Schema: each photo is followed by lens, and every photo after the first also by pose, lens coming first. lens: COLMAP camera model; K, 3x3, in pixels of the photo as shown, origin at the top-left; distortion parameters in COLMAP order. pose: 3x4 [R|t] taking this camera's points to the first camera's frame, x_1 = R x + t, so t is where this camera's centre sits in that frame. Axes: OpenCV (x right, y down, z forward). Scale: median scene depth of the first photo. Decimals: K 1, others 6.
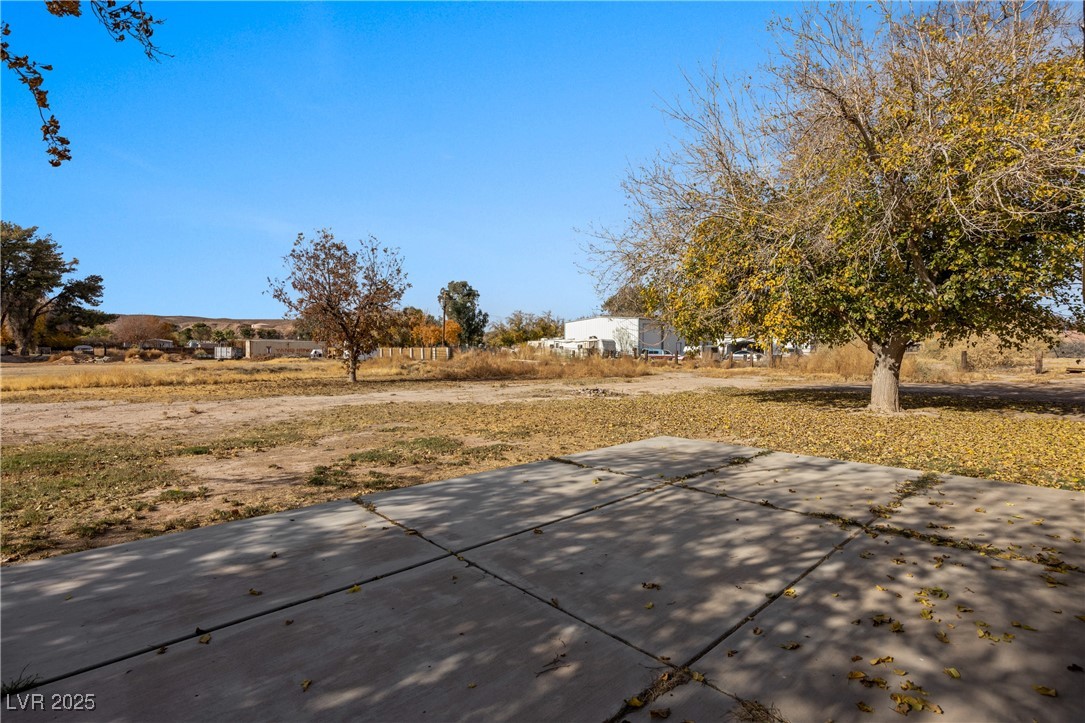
lens RADIAL K [[493.9, 0, 552.3], [0, 493.9, 353.7], [0, 0, 1]] dist [-0.015698, 0.000887]
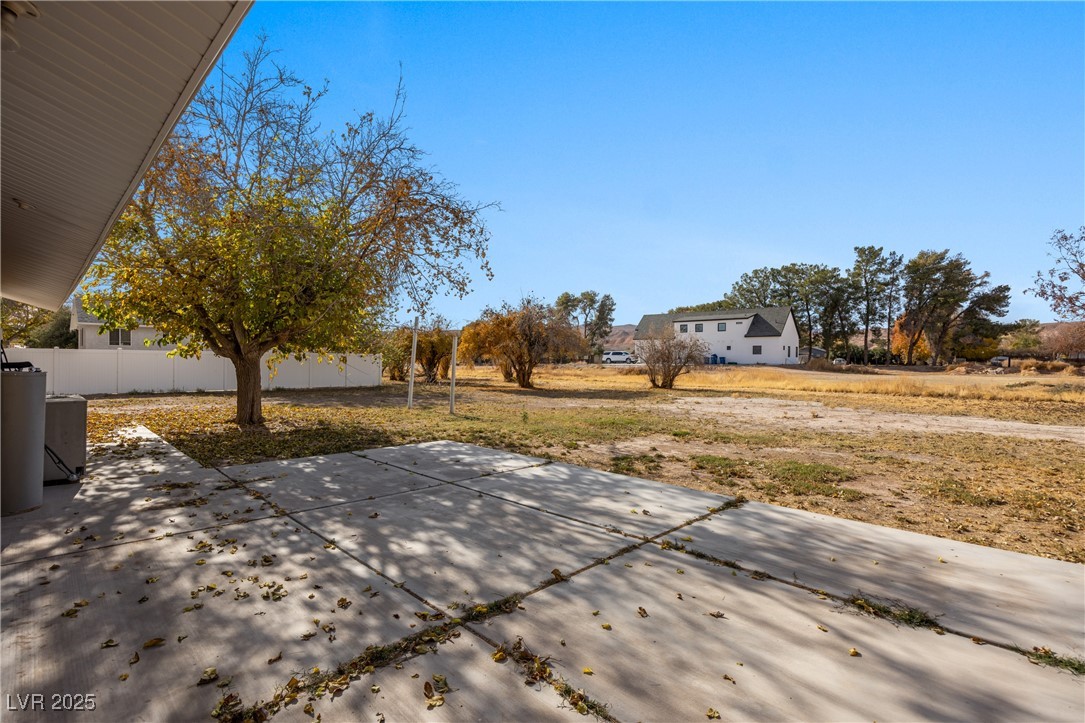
lens RADIAL K [[514.0, 0, 549.9], [0, 514.0, 361.9], [0, 0, 1]] dist [-0.012174, 0.000351]
pose [[0.055226, 0.005543, -0.998458, 1.390469], [-0.011980, 0.999916, 0.004888, -0.013755], [0.998402, 0.011691, 0.055288, 1.110380]]
